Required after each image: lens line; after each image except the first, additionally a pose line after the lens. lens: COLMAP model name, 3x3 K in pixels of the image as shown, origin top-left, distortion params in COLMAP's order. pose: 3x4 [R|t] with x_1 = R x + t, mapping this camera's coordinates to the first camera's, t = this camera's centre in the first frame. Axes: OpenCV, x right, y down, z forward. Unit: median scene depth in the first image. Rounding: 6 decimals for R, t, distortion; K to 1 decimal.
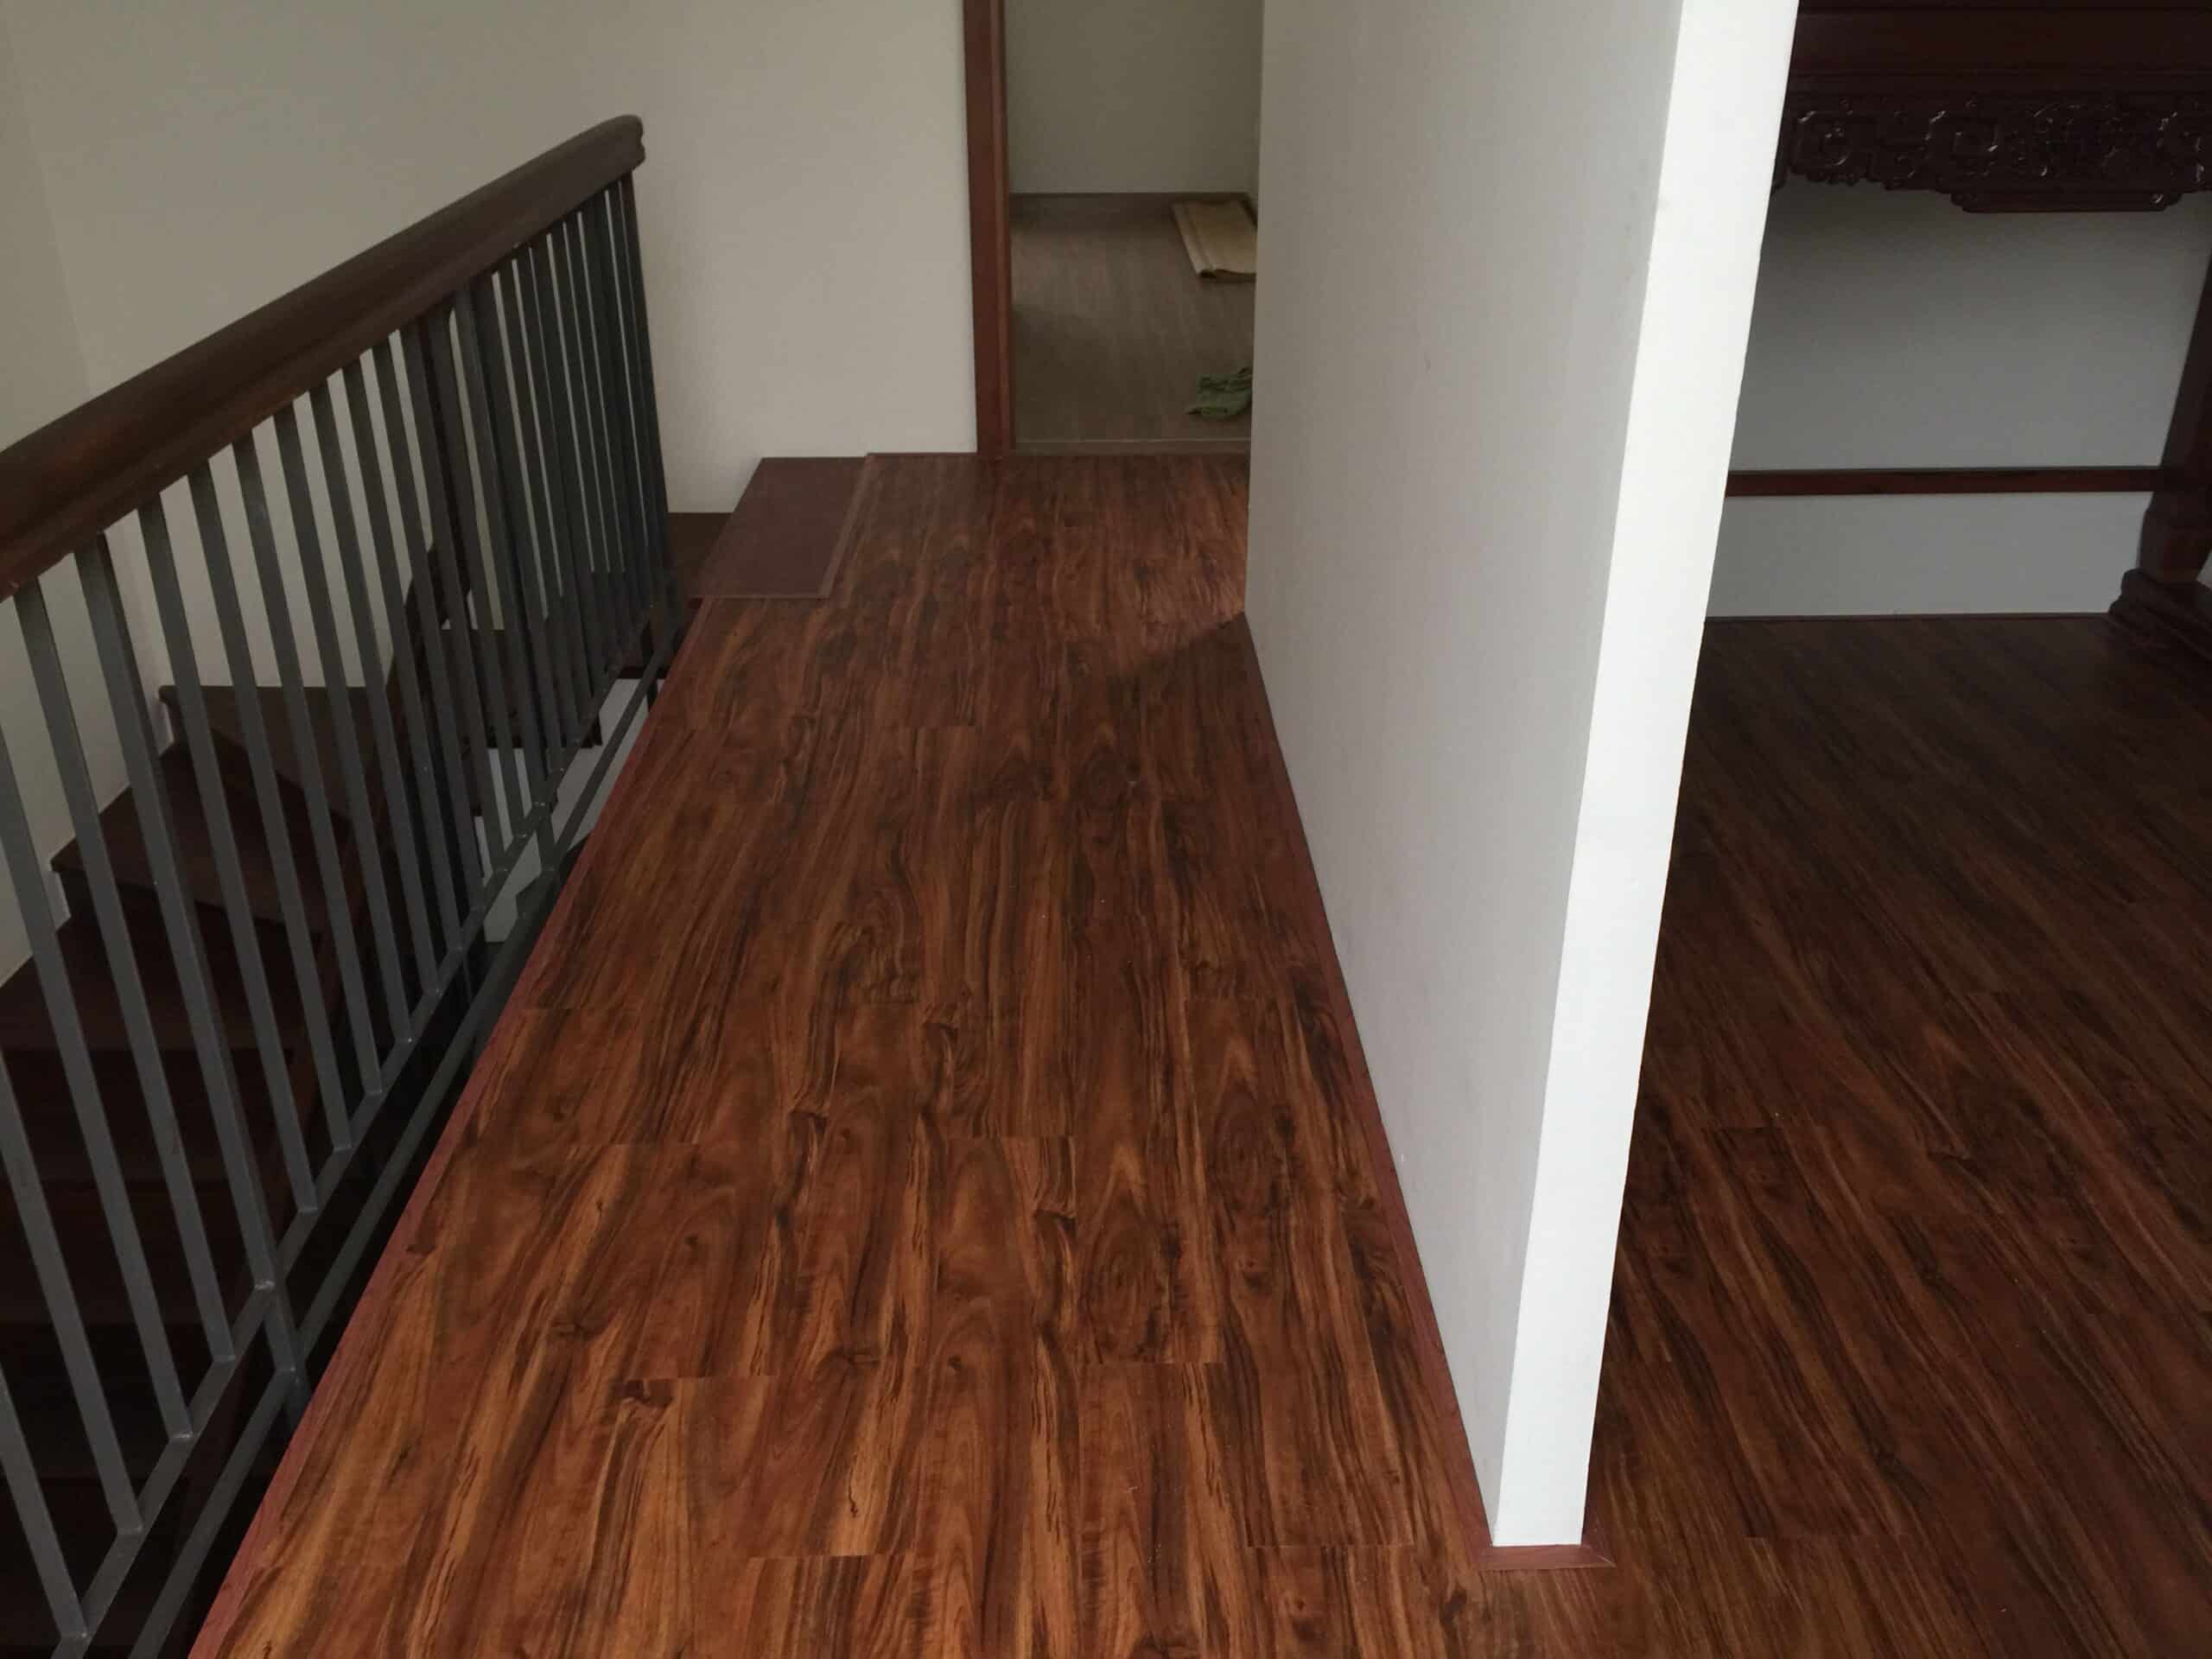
lens RADIAL K [[1901.7, 0, 1109.8], [0, 1901.7, 829.5], [0, 0, 1]] dist [0.081824, -0.121458]
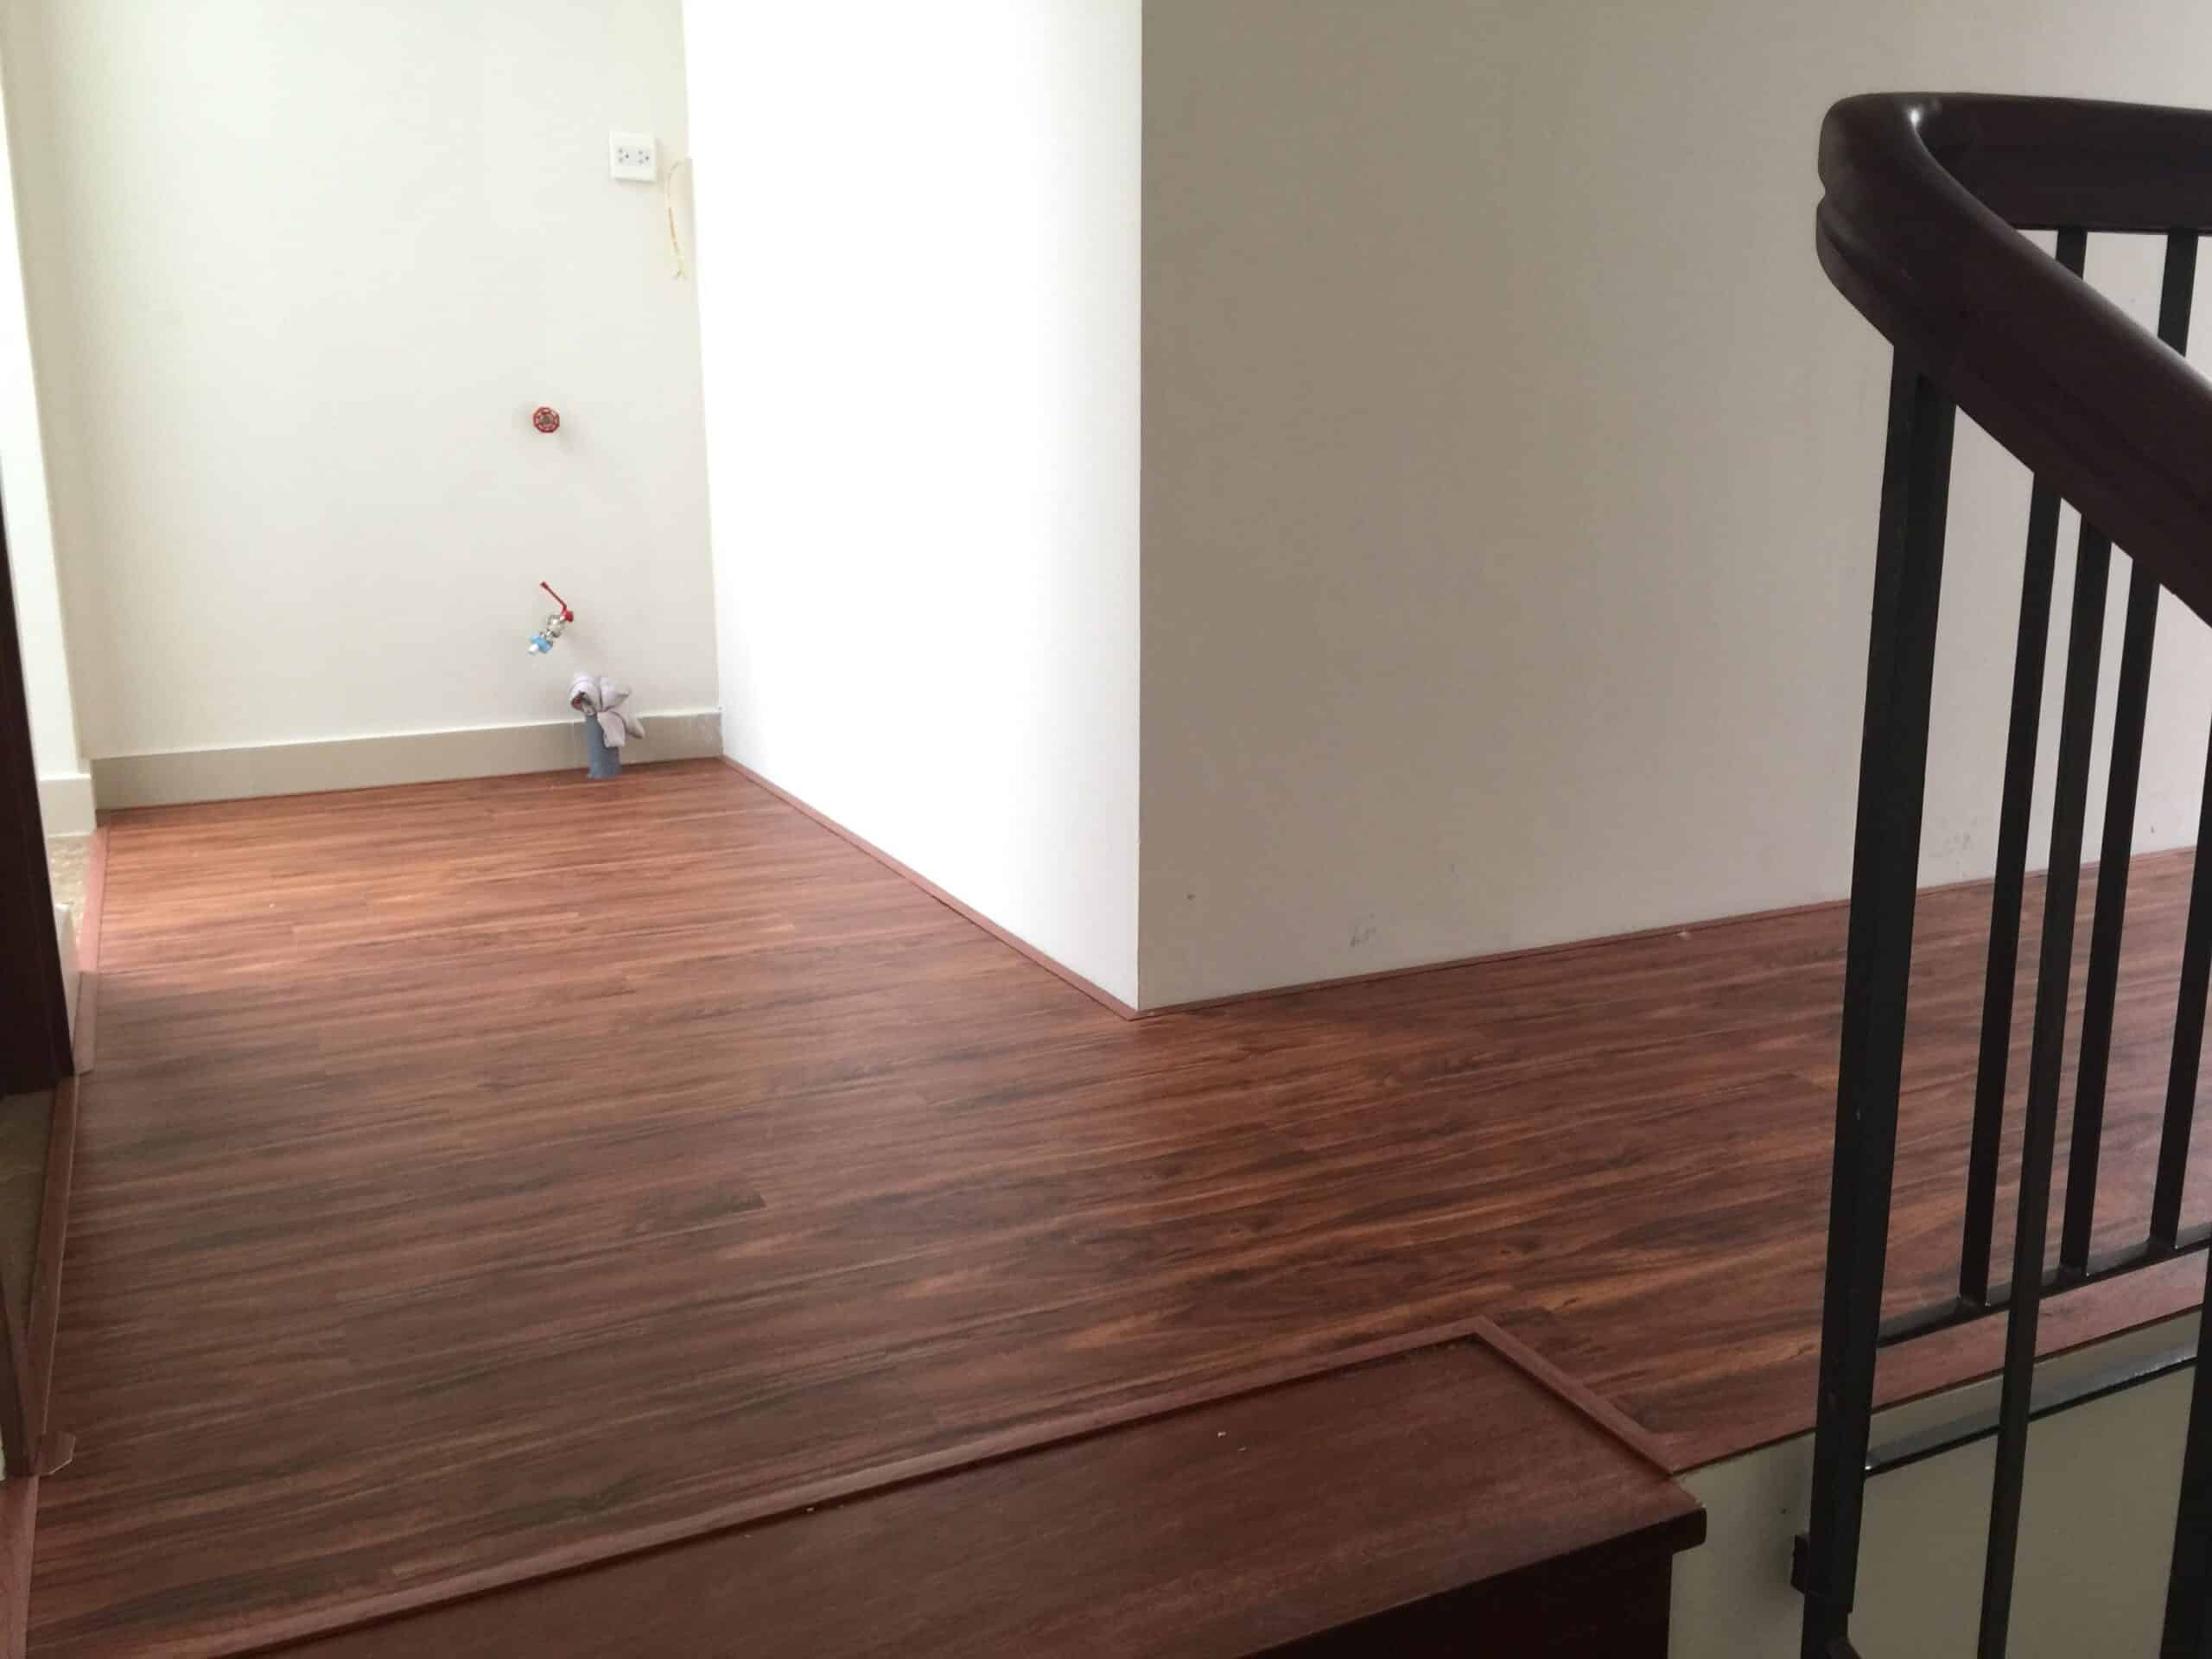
lens RADIAL K [[1901.7, 0, 1103.0], [0, 1901.7, 827.7], [0, 0, 1]] dist [0.081824, -0.121458]
pose [[-0.418145, -0.194980, 0.887208, -0.475236], [0.405968, 0.833614, 0.374536, -0.410286], [-0.812616, 0.516789, -0.269416, 1.165833]]
